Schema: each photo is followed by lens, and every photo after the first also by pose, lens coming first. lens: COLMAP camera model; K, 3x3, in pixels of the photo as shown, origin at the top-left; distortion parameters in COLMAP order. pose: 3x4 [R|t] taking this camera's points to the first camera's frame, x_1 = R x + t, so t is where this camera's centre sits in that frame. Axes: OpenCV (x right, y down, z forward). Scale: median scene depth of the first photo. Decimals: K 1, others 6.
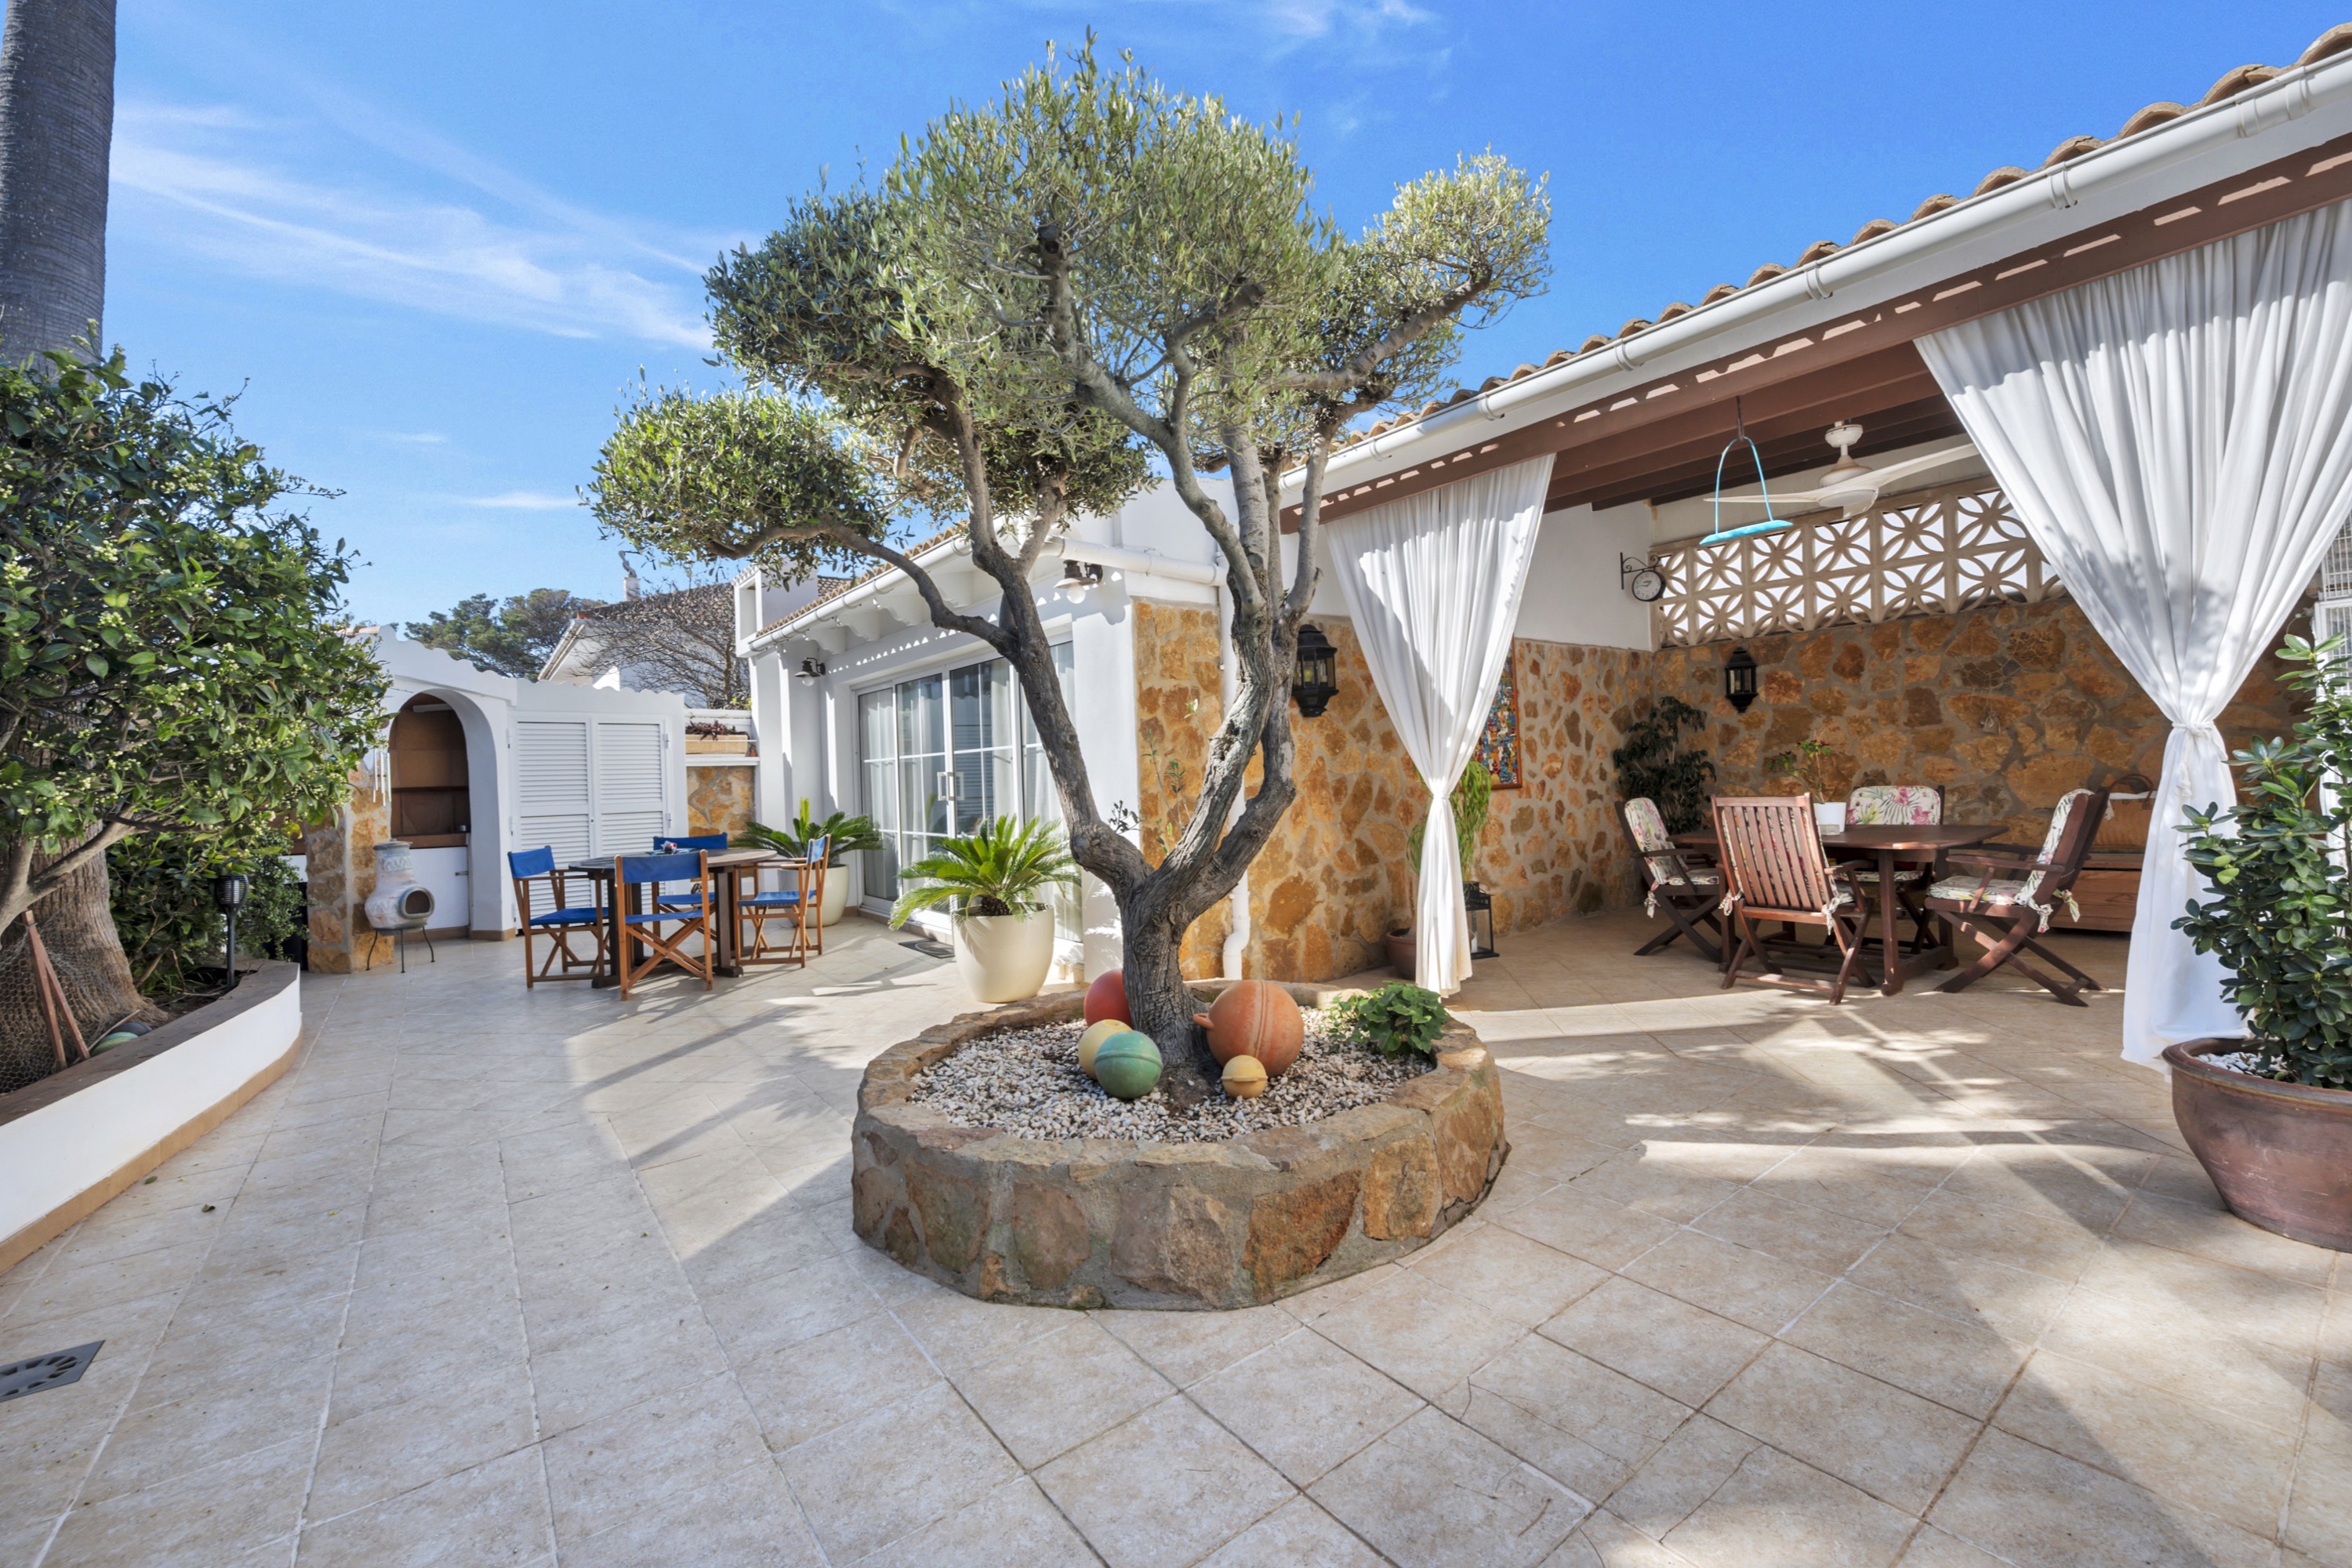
lens RADIAL K [[956.4, 0, 1184.6], [0, 956.4, 781.1], [0, 0, 1]] dist [-0.002759, -0.000434]
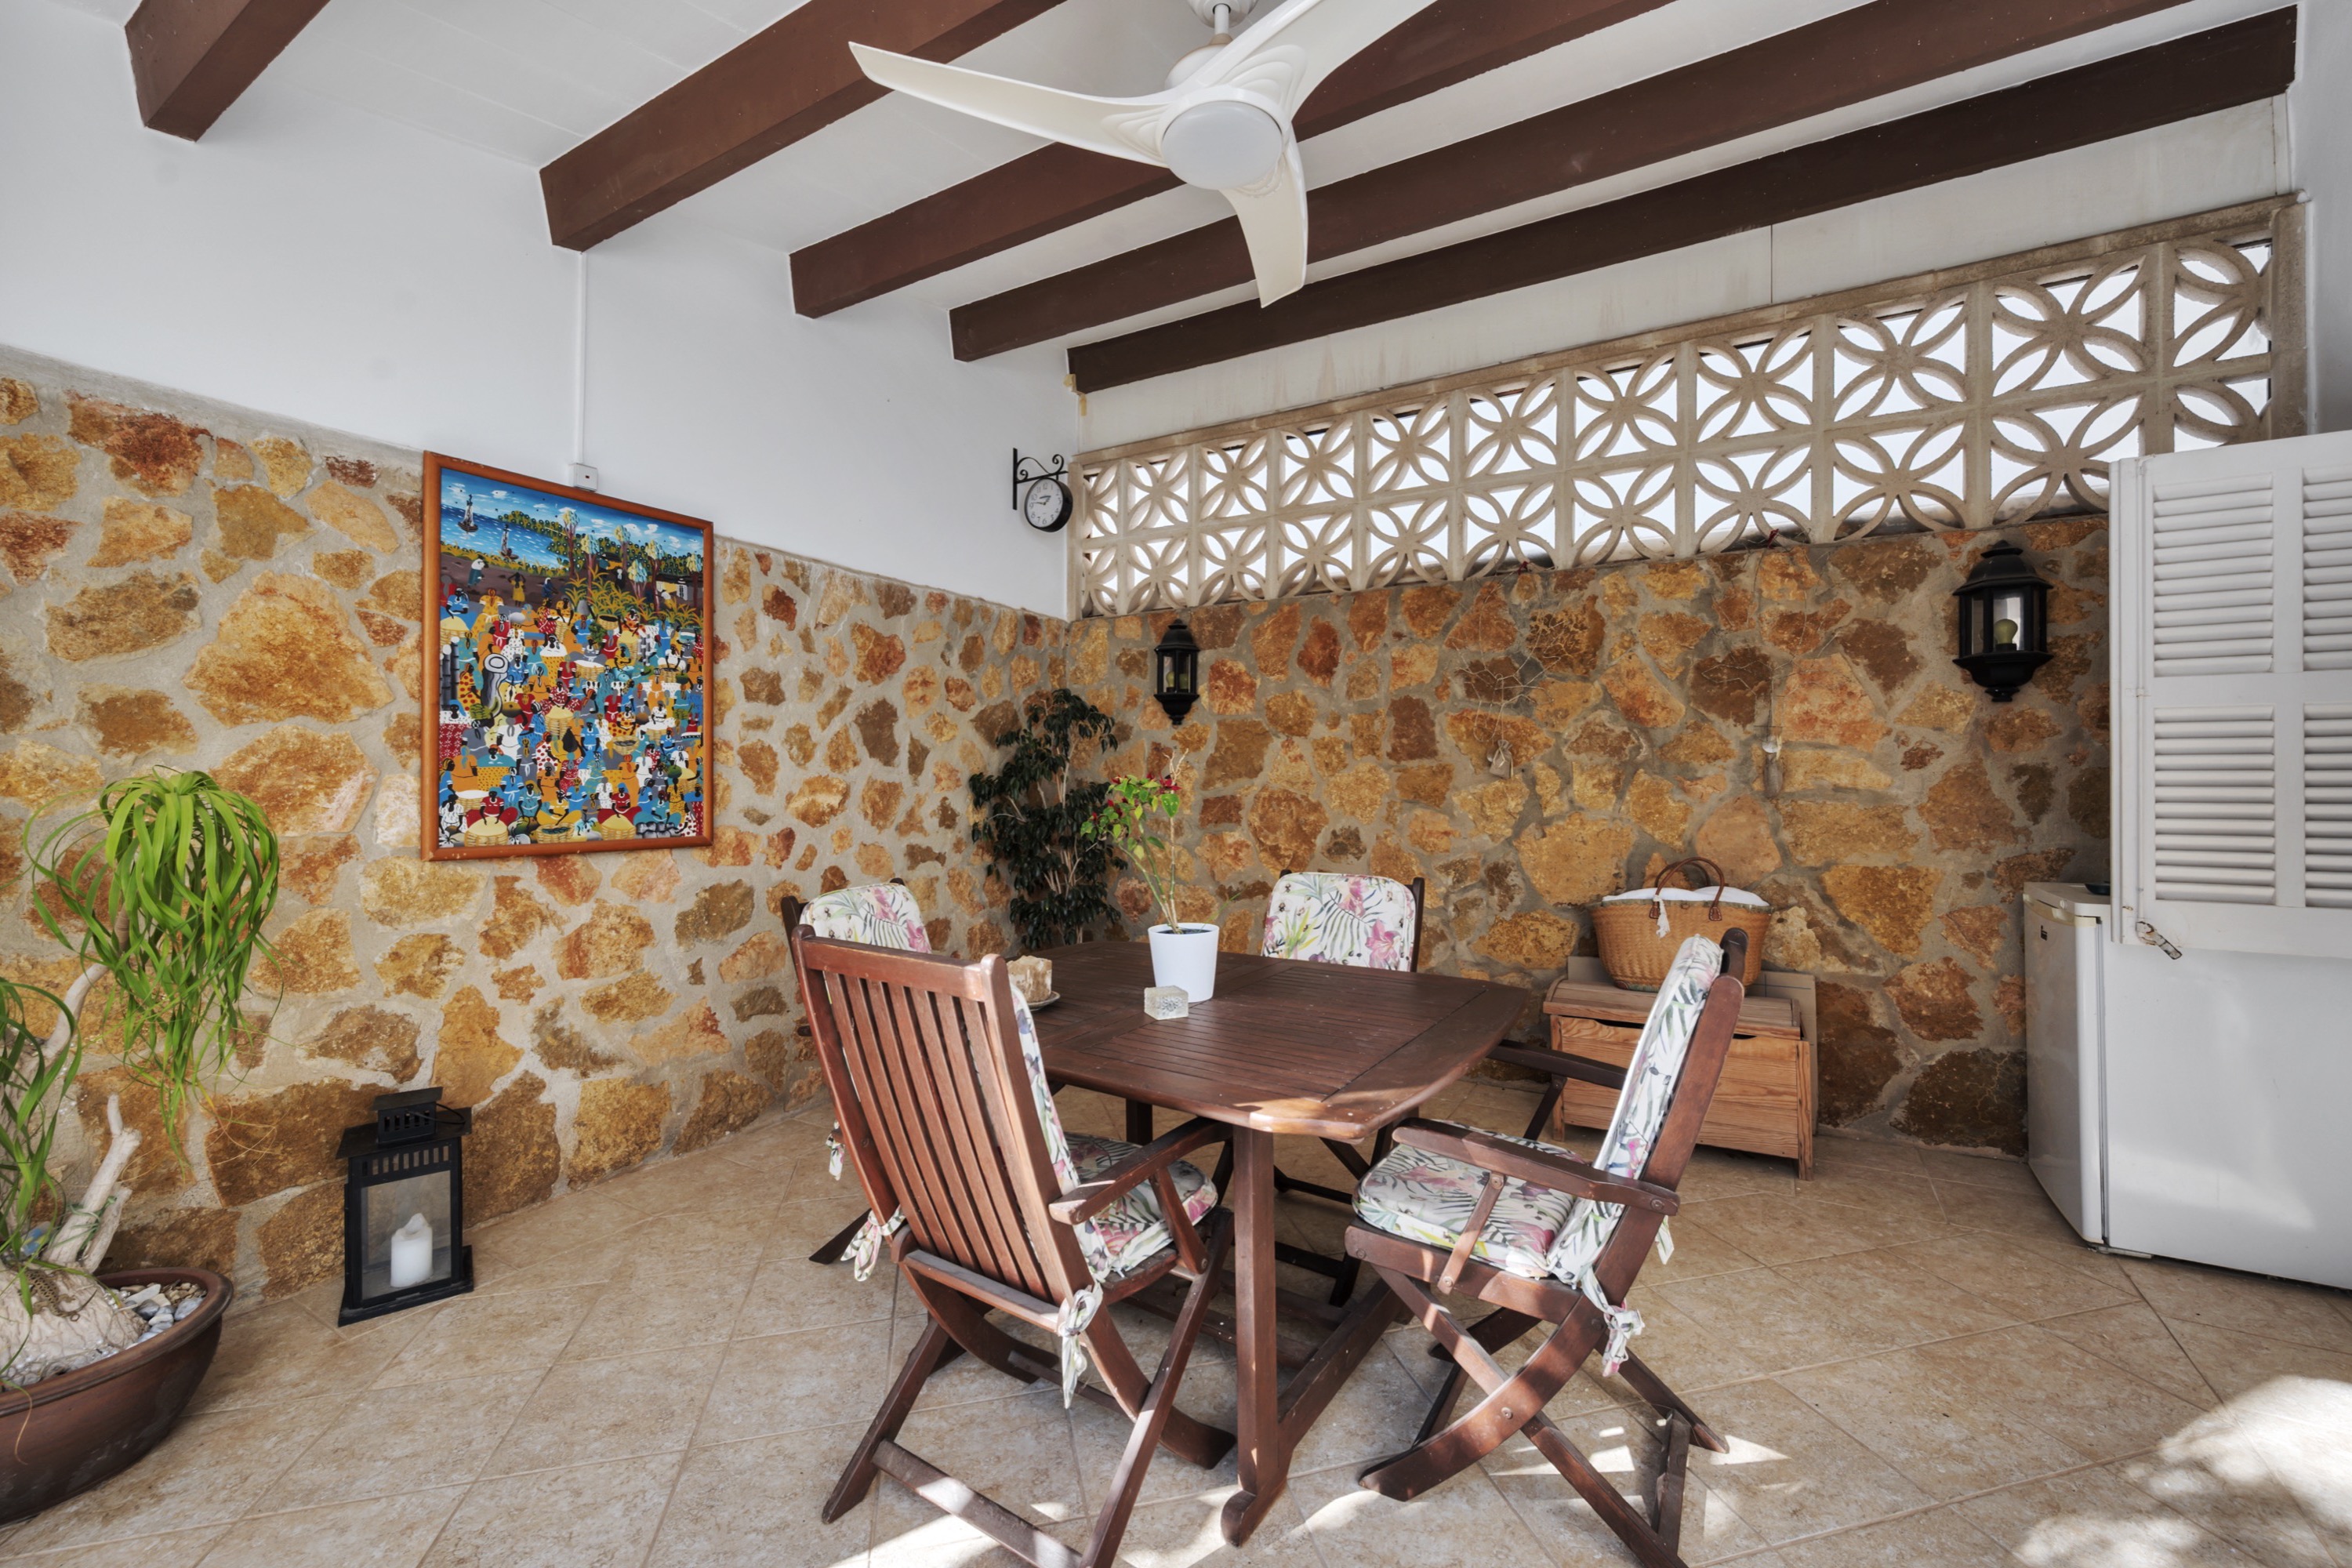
lens RADIAL K [[956.4, 0, 1184.6], [0, 956.4, 781.1], [0, 0, 1]] dist [-0.002759, -0.000434]
pose [[0.924788, 0.043660, 0.377970, 0.385383], [-0.038257, 0.999030, -0.021795, -0.023643], [-0.378555, 0.005696, 0.925561, 0.460869]]
